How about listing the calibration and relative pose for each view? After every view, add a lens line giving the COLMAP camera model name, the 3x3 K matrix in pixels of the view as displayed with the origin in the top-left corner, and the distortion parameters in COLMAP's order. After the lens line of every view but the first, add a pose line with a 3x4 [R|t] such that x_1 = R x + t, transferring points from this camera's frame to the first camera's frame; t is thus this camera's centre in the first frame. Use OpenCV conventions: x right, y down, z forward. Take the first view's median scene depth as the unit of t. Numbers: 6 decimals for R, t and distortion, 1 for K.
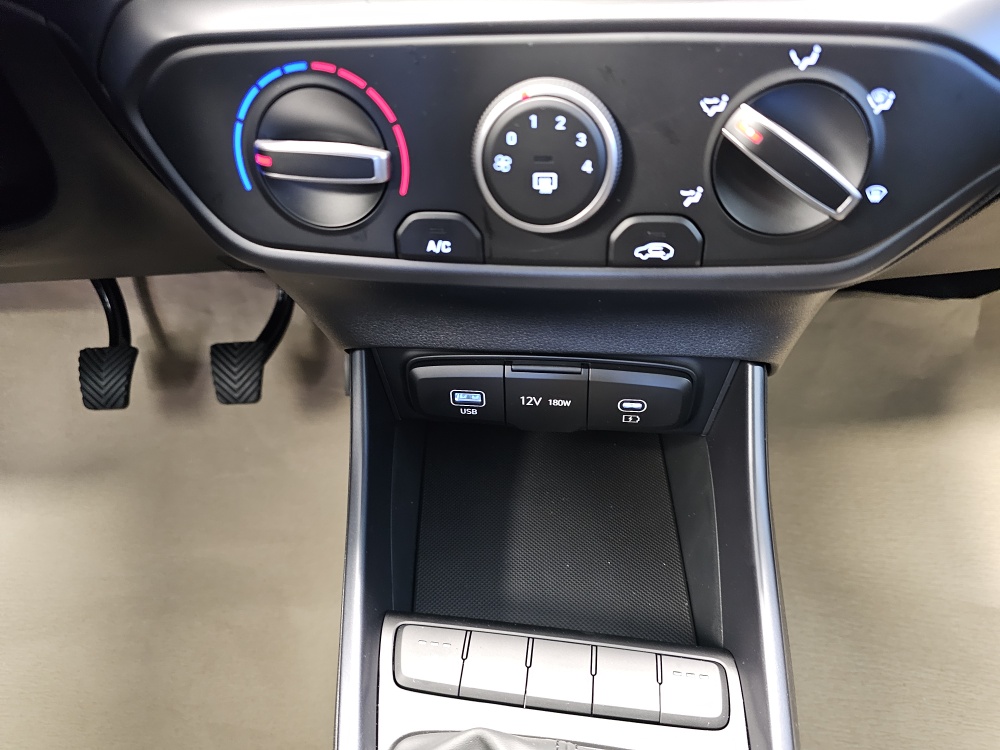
lens RADIAL K [[675.4, 0, 493.4], [0, 675.4, 363.9], [0, 0, 1]] dist [0.039501, -0.038506]
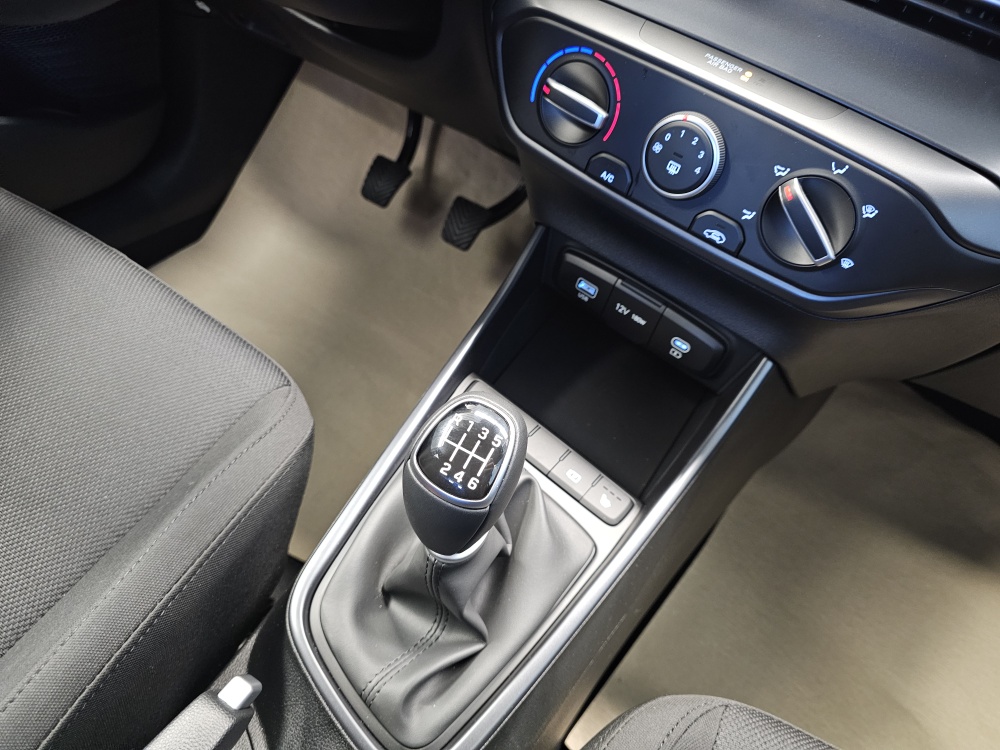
lens RADIAL K [[675.4, 0, 493.4], [0, 675.4, 363.9], [0, 0, 1]] dist [0.039501, -0.038506]
pose [[0.827667, 0.514324, -0.224585, 0.304358], [-0.499500, 0.857534, 0.123030, 0.163876], [0.255867, 0.010353, 0.966657, -0.724460]]
